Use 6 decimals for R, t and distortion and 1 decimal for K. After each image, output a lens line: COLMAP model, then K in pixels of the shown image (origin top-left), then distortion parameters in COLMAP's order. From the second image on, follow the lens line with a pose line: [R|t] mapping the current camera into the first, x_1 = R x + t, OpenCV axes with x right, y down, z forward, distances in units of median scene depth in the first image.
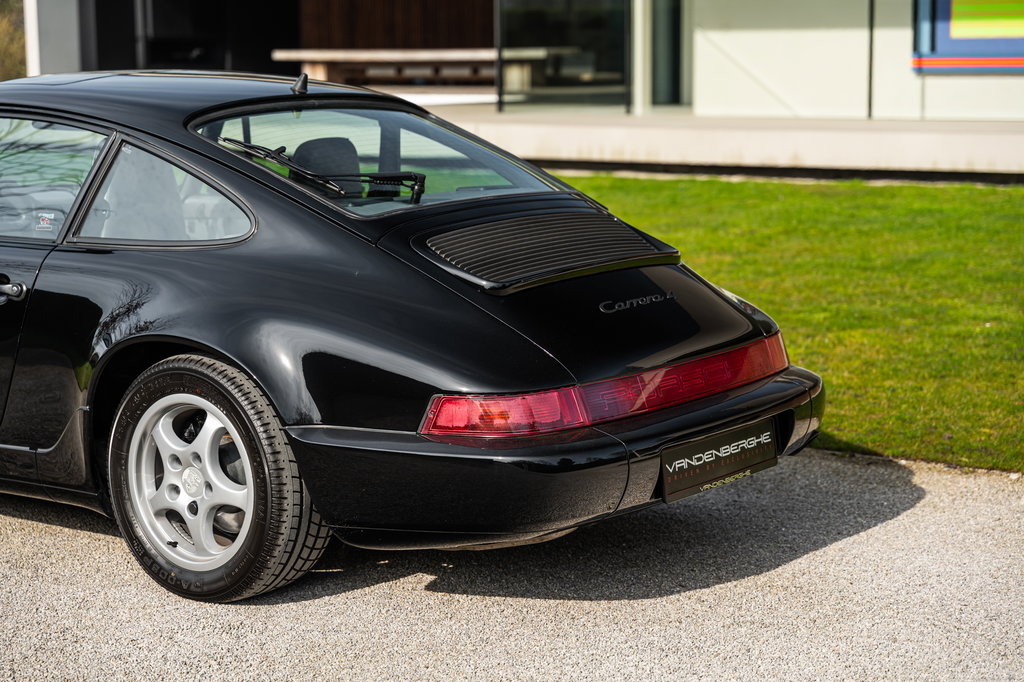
lens RADIAL K [[2041.9, 0, 511.6], [0, 2041.9, 340.8], [0, 0, 1]] dist [0.030898, 0.000000]
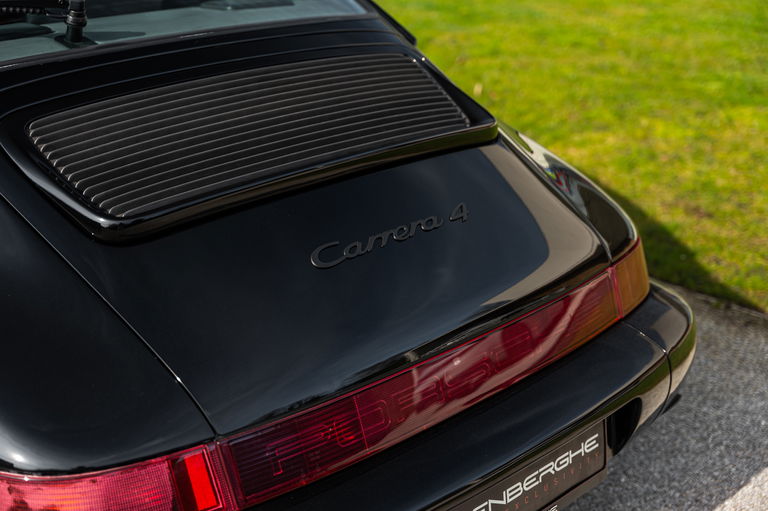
lens RADIAL K [[1128.4, 0, 385.4], [0, 1128.4, 256.7], [0, 0, 1]] dist [0.011125, 0.000000]
pose [[0.990181, 0.072320, -0.119627, 0.066808], [-0.044386, 0.974144, 0.221524, -0.057957], [0.132555, -0.214039, 0.967789, 0.445889]]
